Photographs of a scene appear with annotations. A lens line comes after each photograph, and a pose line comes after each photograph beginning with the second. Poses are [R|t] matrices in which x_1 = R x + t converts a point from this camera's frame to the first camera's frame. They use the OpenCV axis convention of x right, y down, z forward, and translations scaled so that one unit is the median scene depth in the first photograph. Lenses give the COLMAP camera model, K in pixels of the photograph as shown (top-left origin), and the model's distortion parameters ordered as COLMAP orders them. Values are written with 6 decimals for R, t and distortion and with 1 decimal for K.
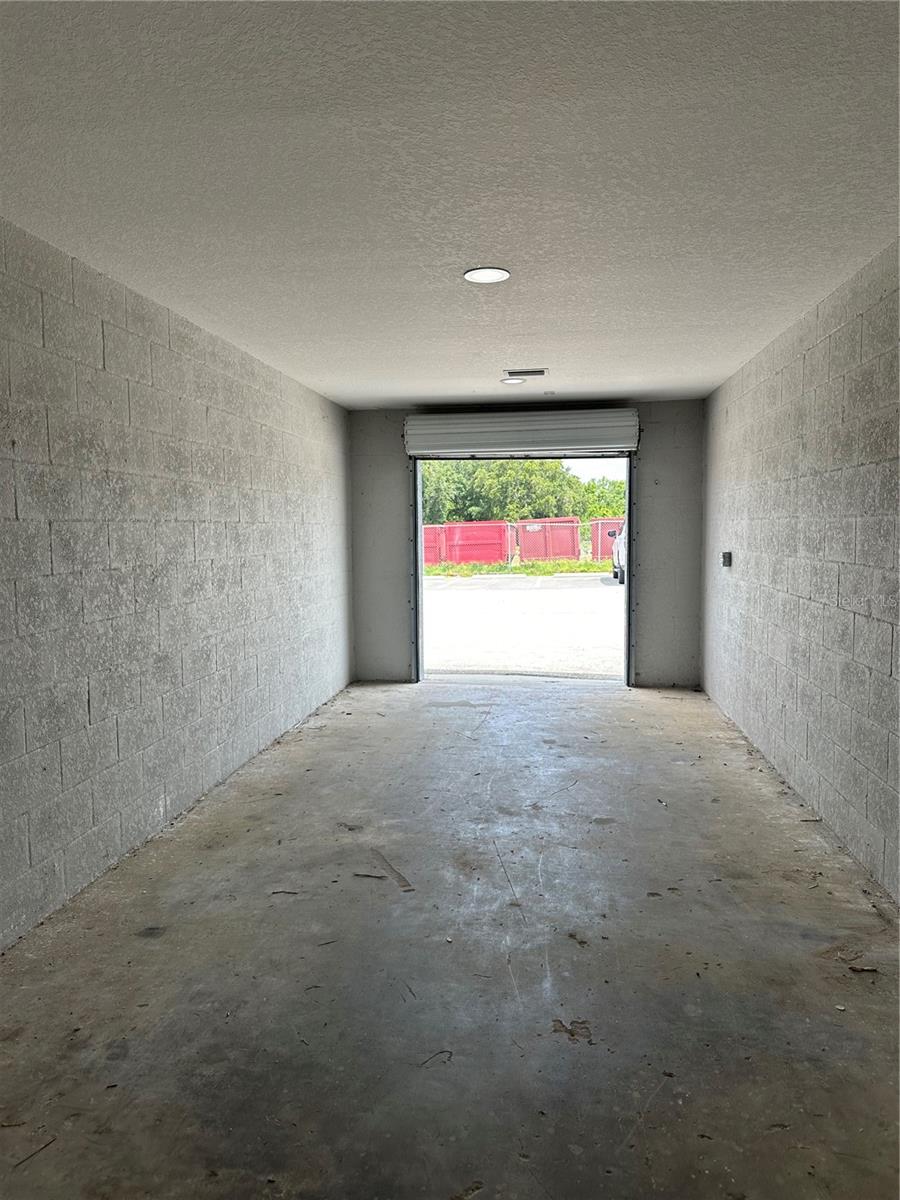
lens RADIAL K [[849.8, 0, 450.0], [0, 849.8, 600.0], [0, 0, 1]] dist [-0.004195, -0.001353]
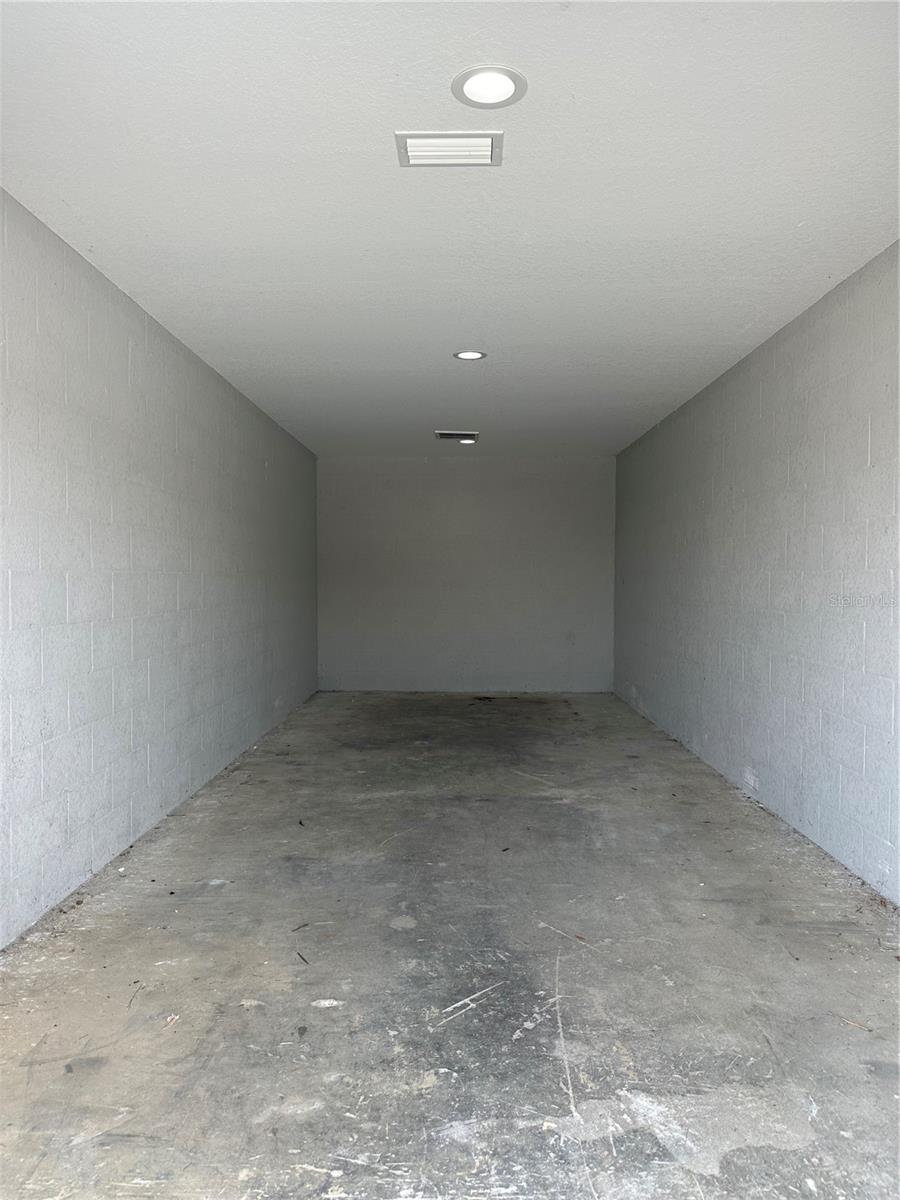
lens RADIAL K [[849.8, 0, 450.0], [0, 849.8, 600.0], [0, 0, 1]] dist [-0.004195, -0.001353]
pose [[-0.993482, 0.010849, -0.113471, 0.183855], [-0.002168, 0.993482, 0.113968, -0.120402], [0.113968, 0.113471, -0.986983, 1.885831]]
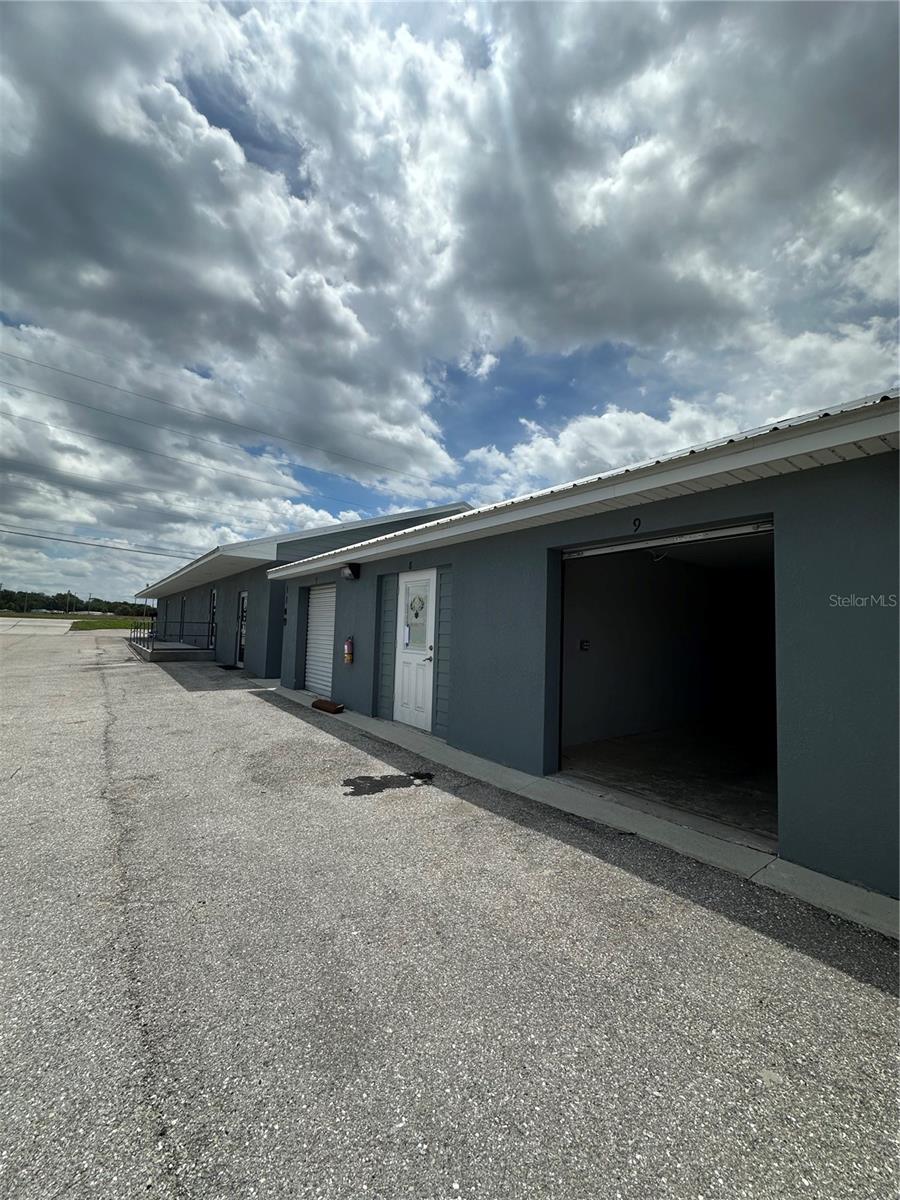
lens RADIAL K [[479.3, 0, 450.0], [0, 479.3, 600.0], [0, 0, 1]] dist [0.000106, -0.000039]
pose [[-0.697916, 0.038604, 0.715139, -0.222752], [0.041556, 0.999047, -0.013375, -0.184874], [-0.714973, 0.020384, -0.698855, 2.541177]]
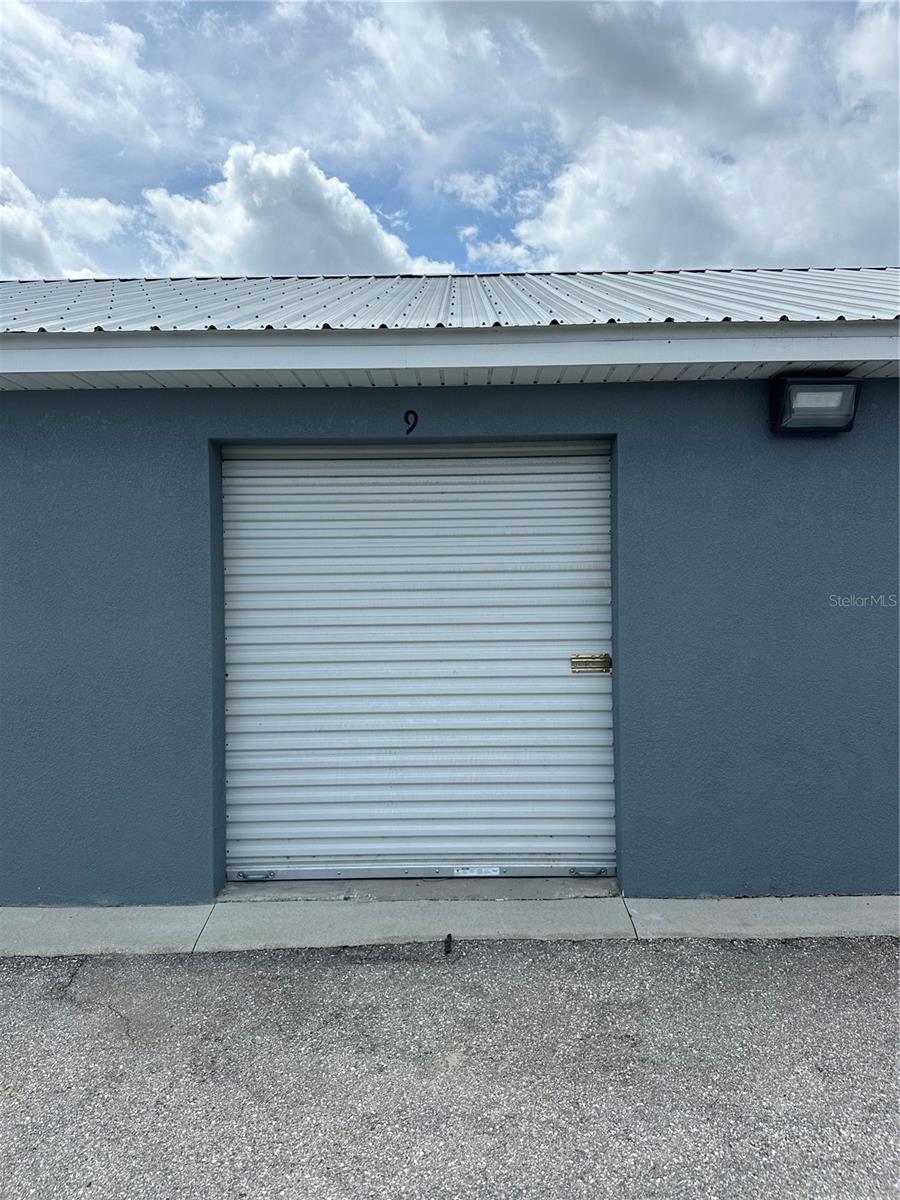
lens RADIAL K [[827.6, 0, 450.0], [0, 827.6, 600.0], [0, 0, 1]] dist [0.024585, -0.000829]
pose [[-0.992557, 0.021075, -0.119944, 0.214736], [0.009540, 0.995340, 0.095951, -0.214610], [0.121407, 0.094092, -0.988133, 2.571559]]
